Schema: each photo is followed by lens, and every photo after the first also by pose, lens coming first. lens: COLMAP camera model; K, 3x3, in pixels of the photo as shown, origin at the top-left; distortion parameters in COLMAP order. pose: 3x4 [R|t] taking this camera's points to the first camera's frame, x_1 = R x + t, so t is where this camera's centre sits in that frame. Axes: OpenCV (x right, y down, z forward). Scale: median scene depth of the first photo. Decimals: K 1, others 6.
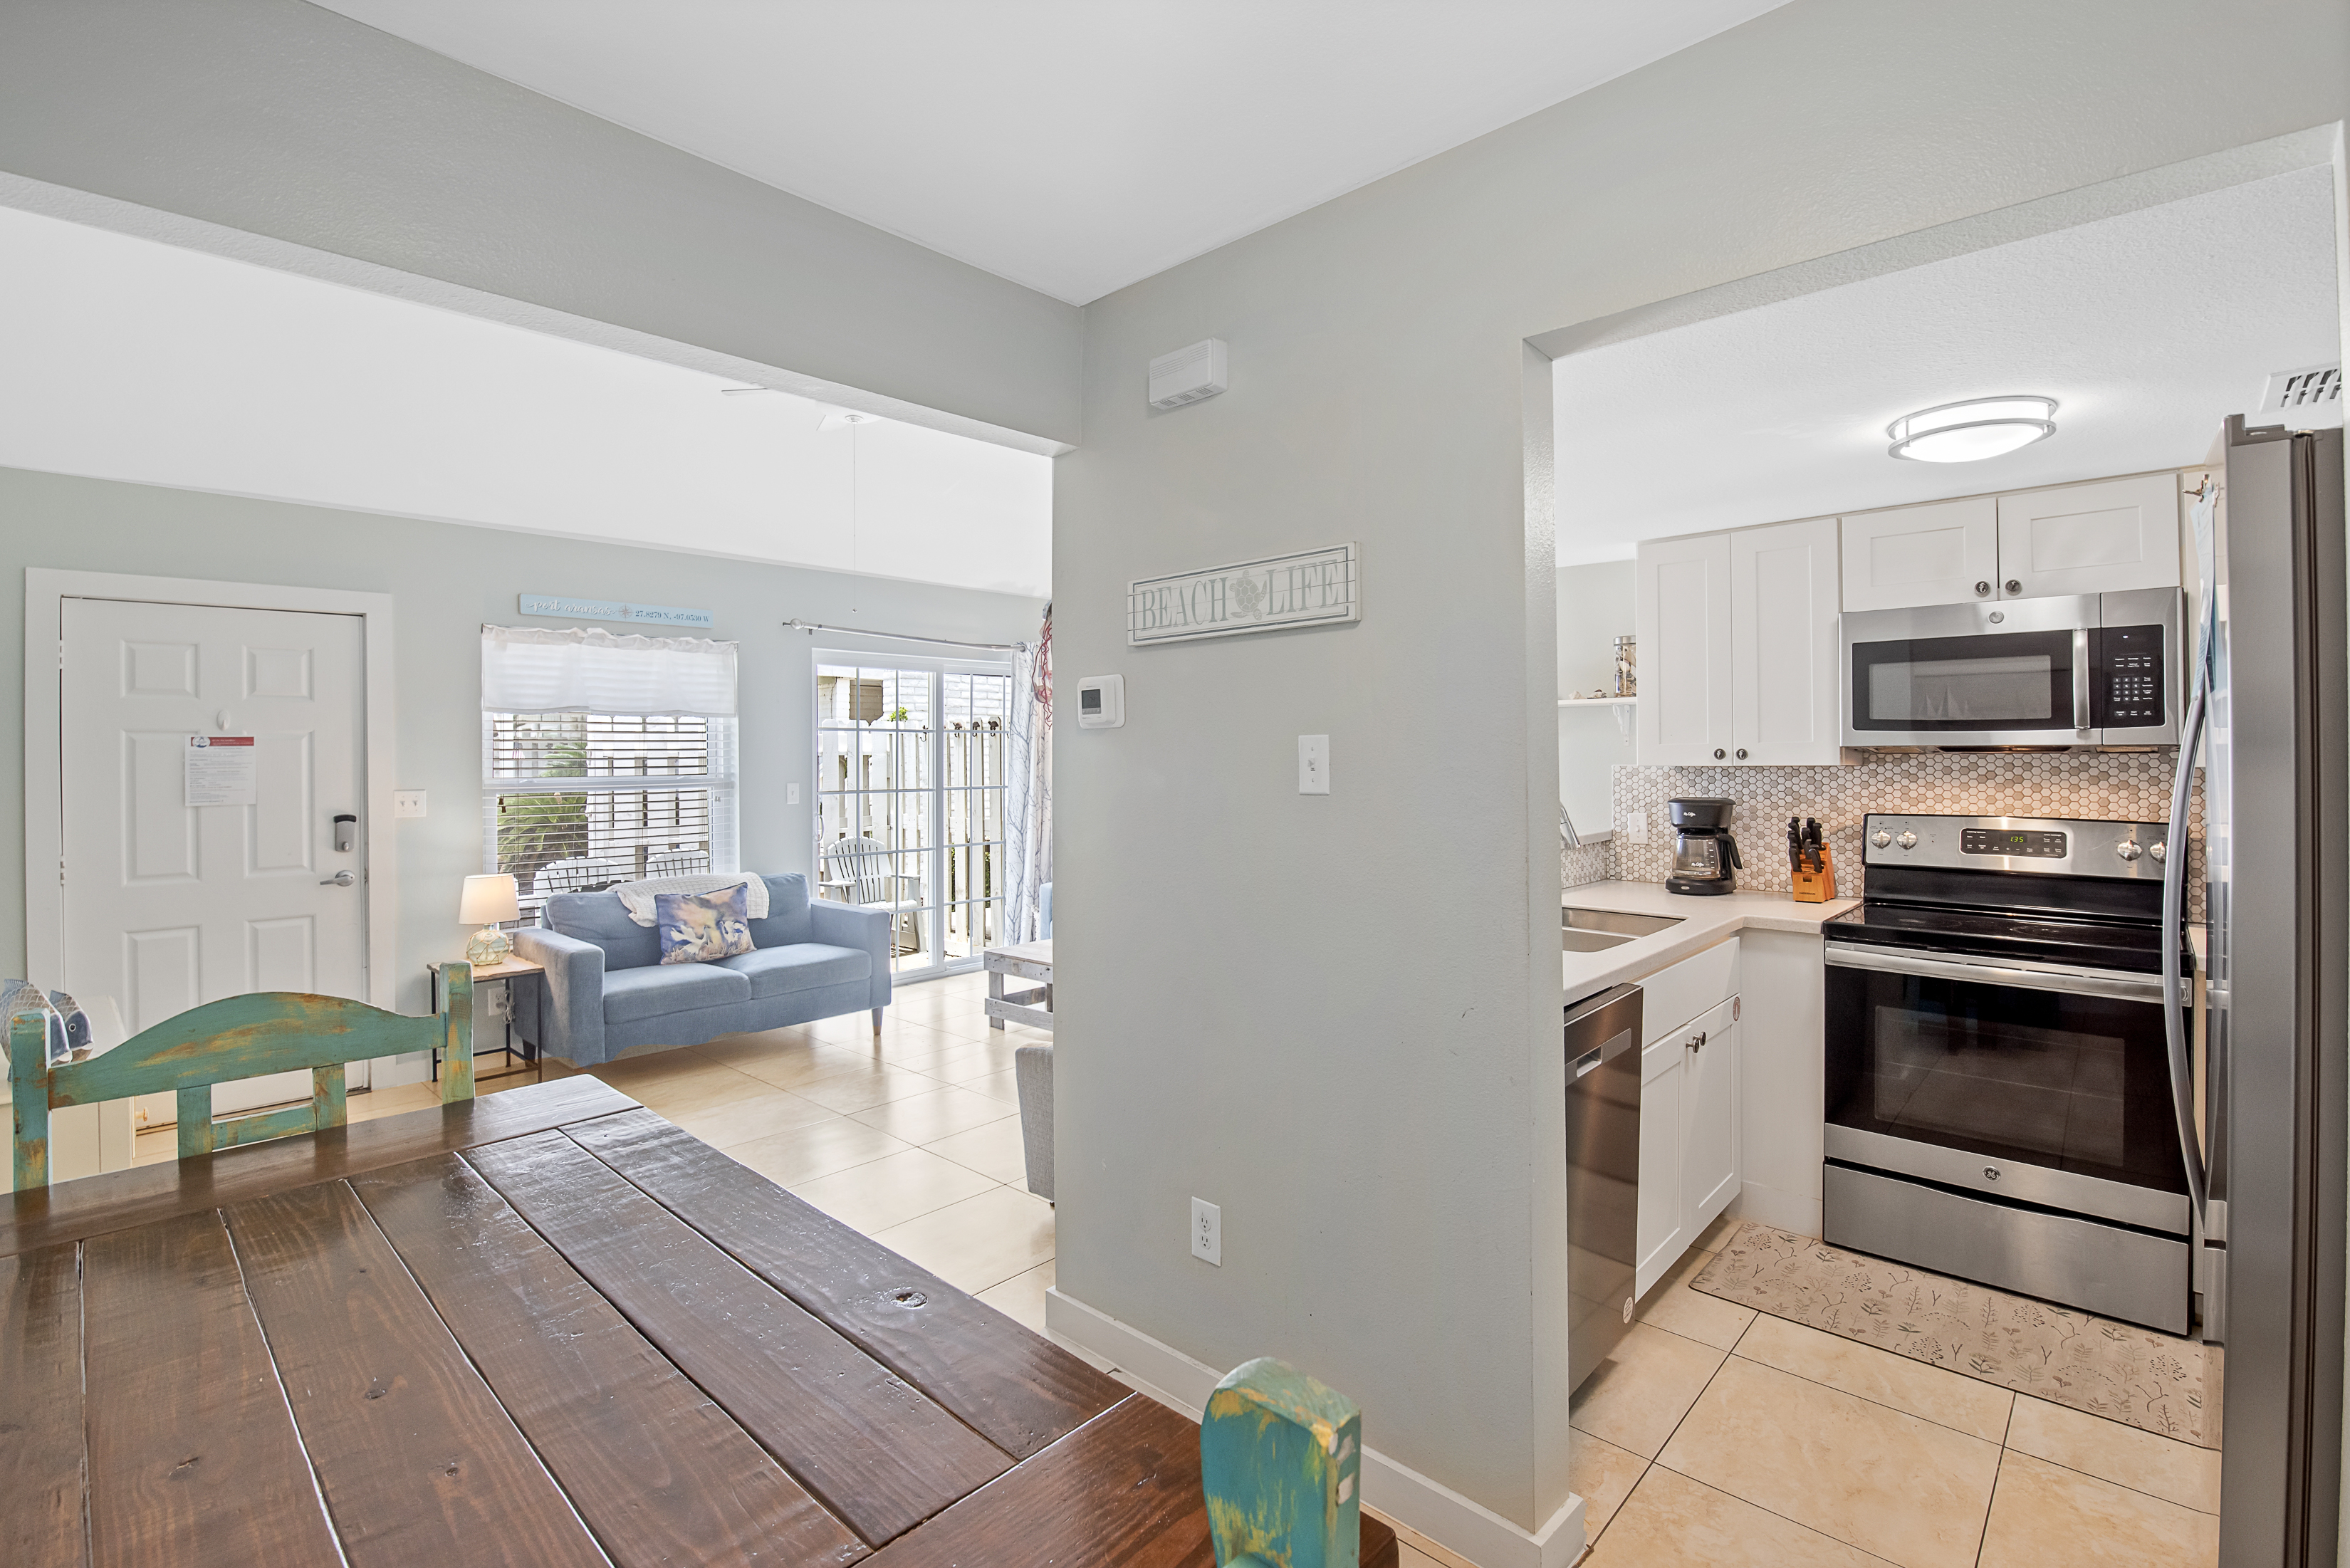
lens RADIAL K [[1060.1, 0, 1177.5], [0, 1060.1, 751.1], [0, 0, 1]] dist [0.001000, -0.011866]
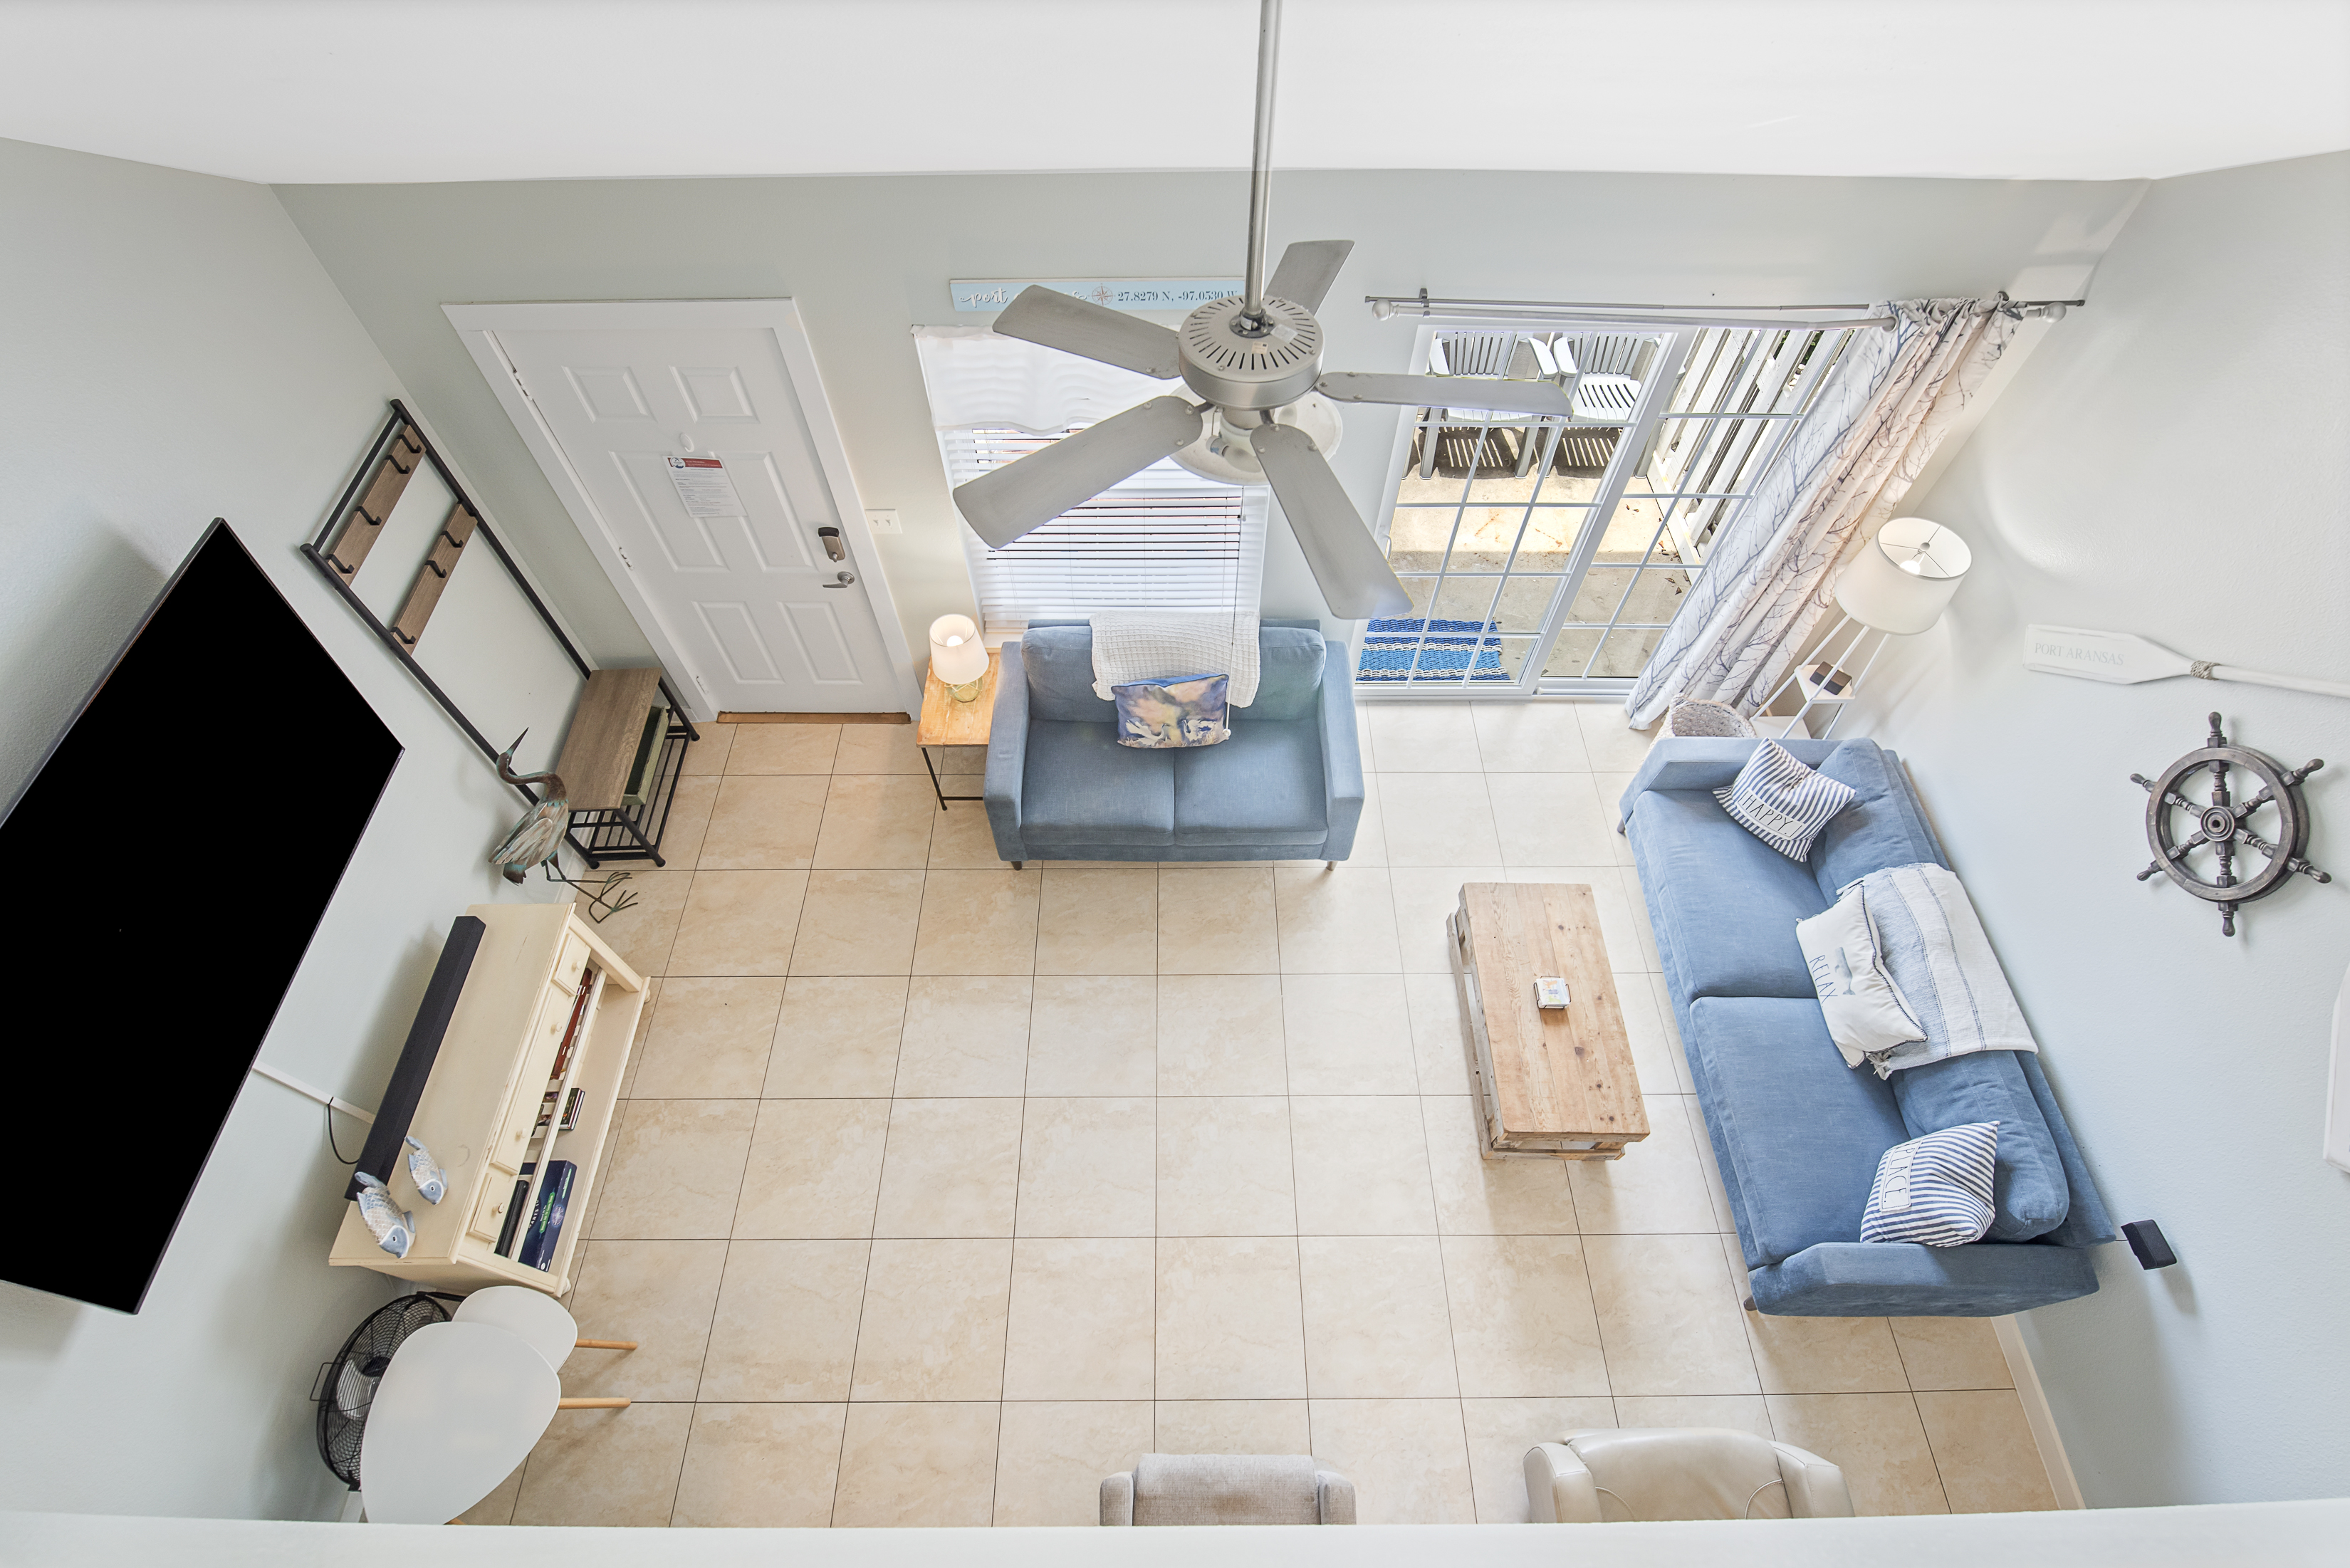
lens RADIAL K [[1044.9, 0, 1170.9], [0, 1044.9, 800.3], [0, 0, 1]] dist [-0.000830, -0.011274]
pose [[0.685897, 0.611876, -0.393895, -0.104492], [-0.001681, 0.542619, 0.839977, -0.701808], [0.727697, -0.575476, 0.373209, 0.913949]]
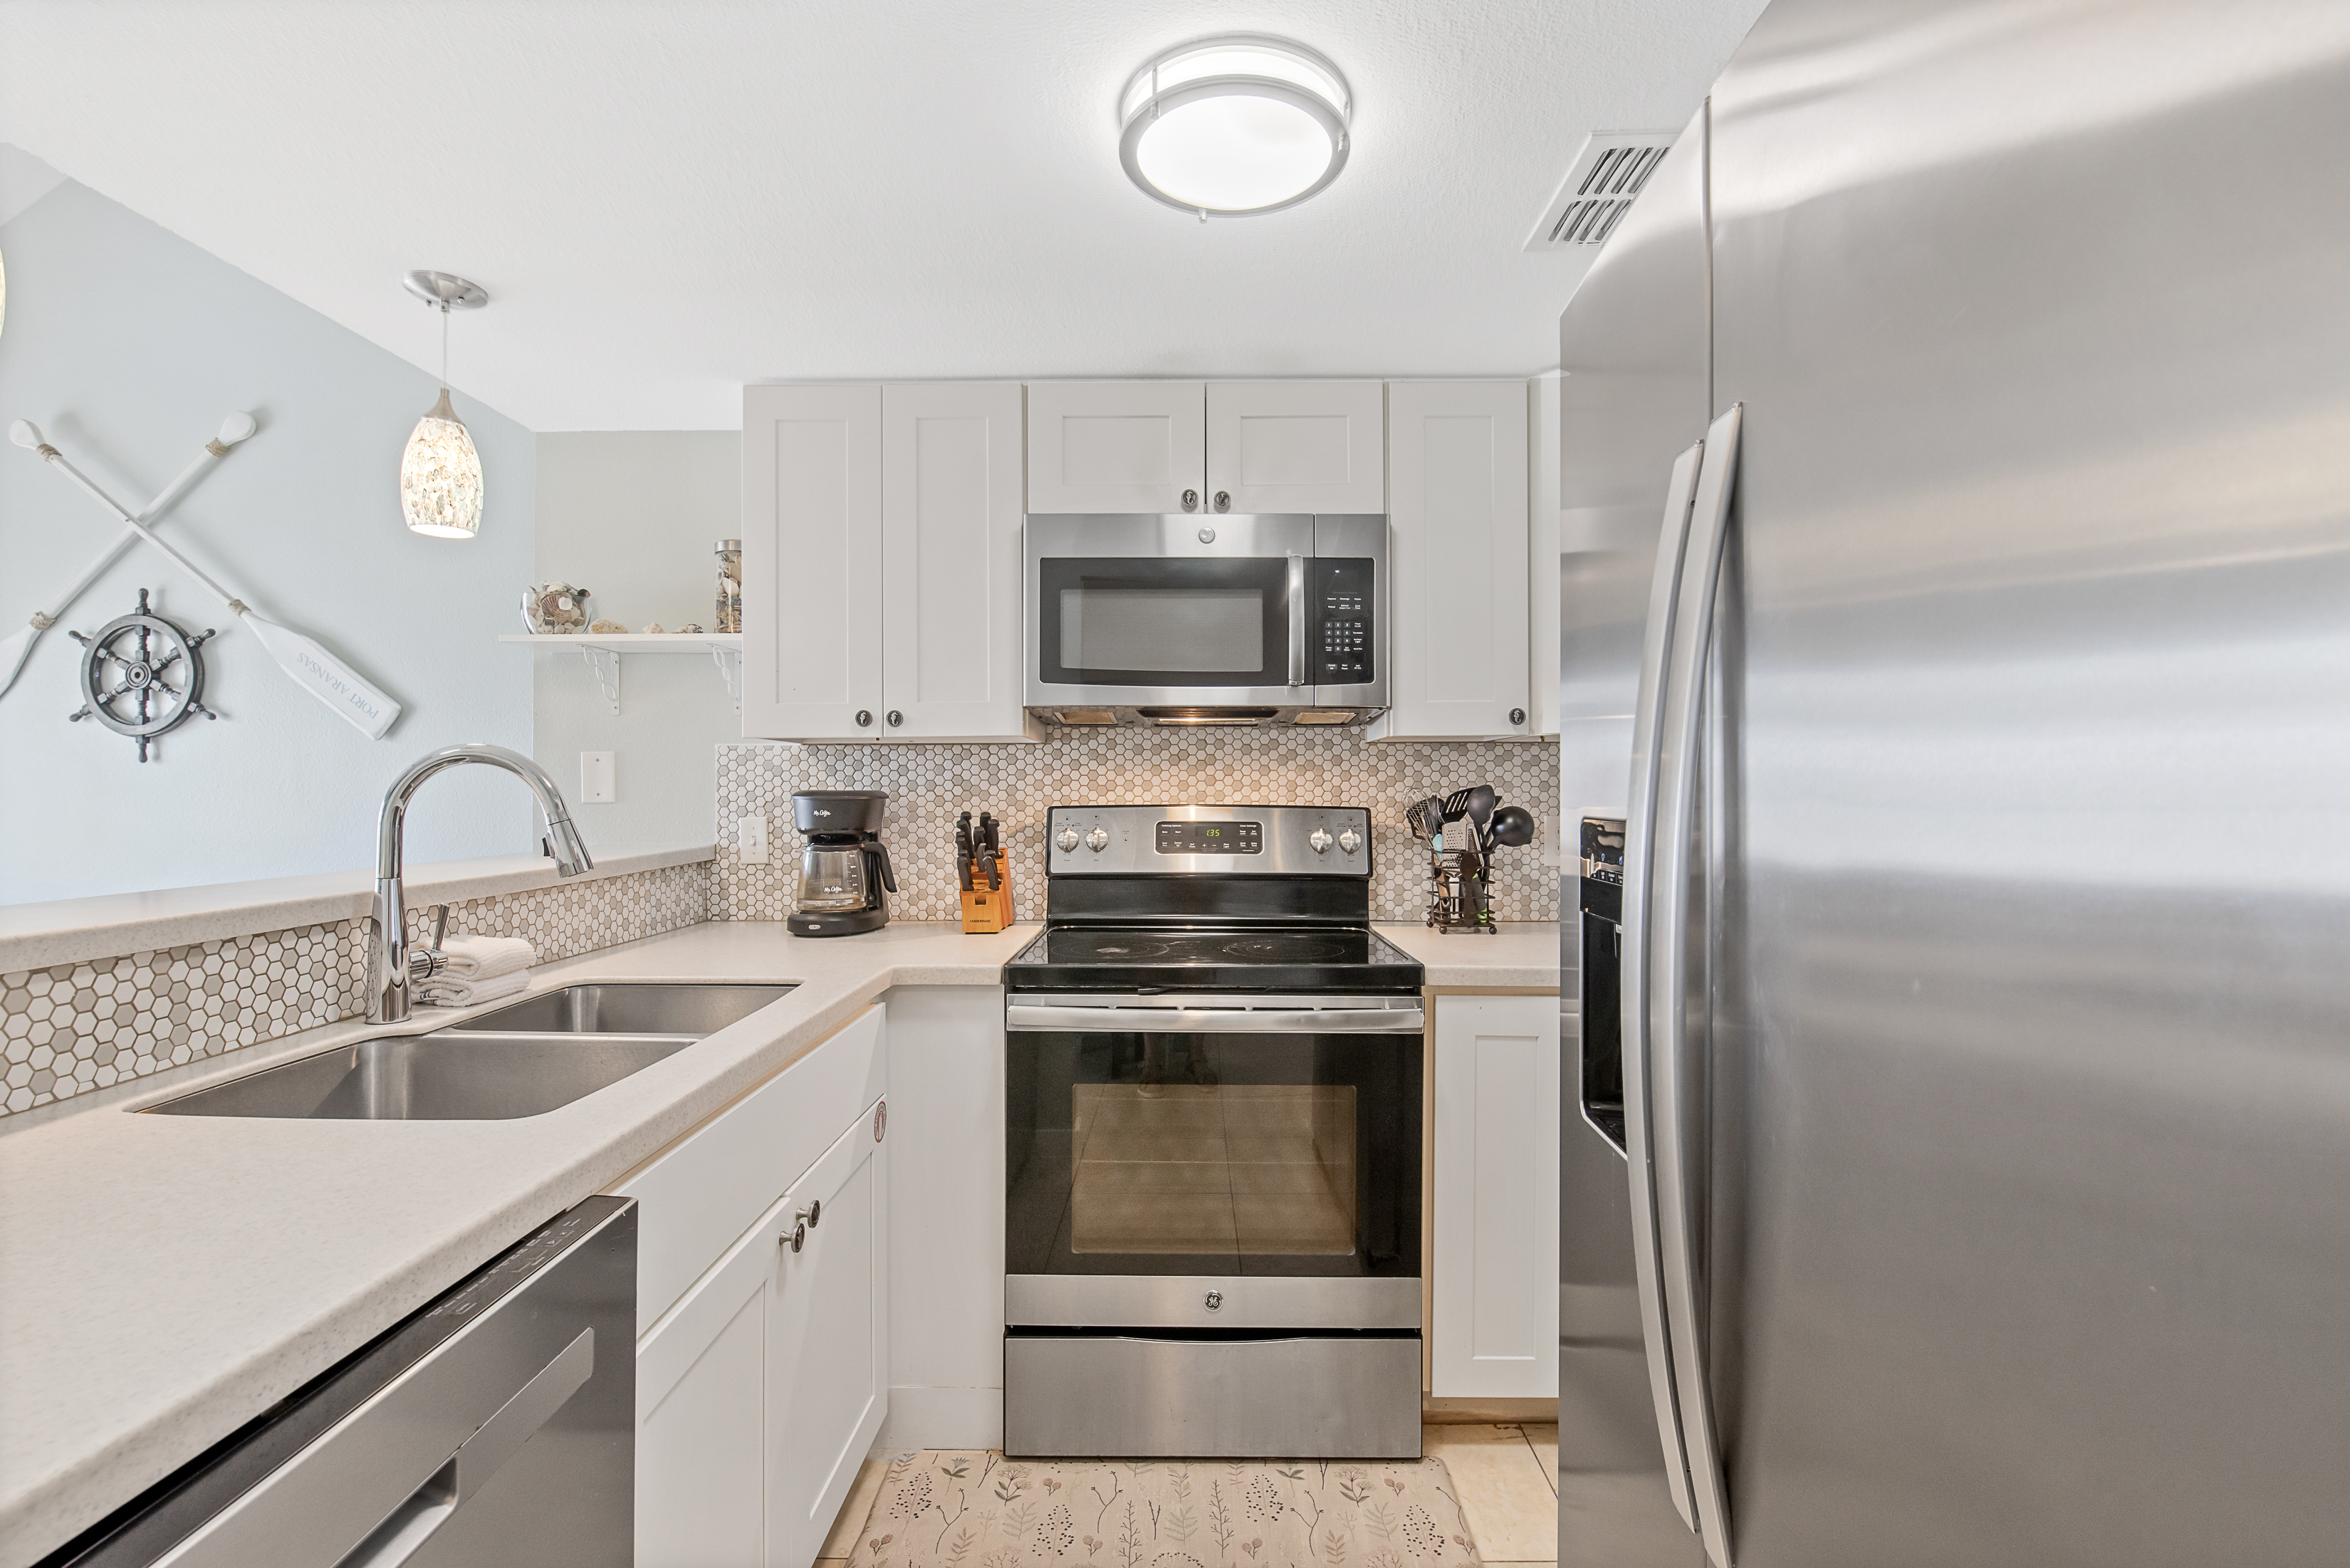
lens RADIAL K [[1040.8, 0, 1184.4], [0, 1040.8, 787.6], [0, 0, 1]] dist [-0.001605, -0.010007]
pose [[0.739234, 0.003006, 0.673442, 0.211963], [-0.004774, 0.999988, 0.000777, 0.041284], [-0.673432, -0.003790, 0.739240, 0.368128]]
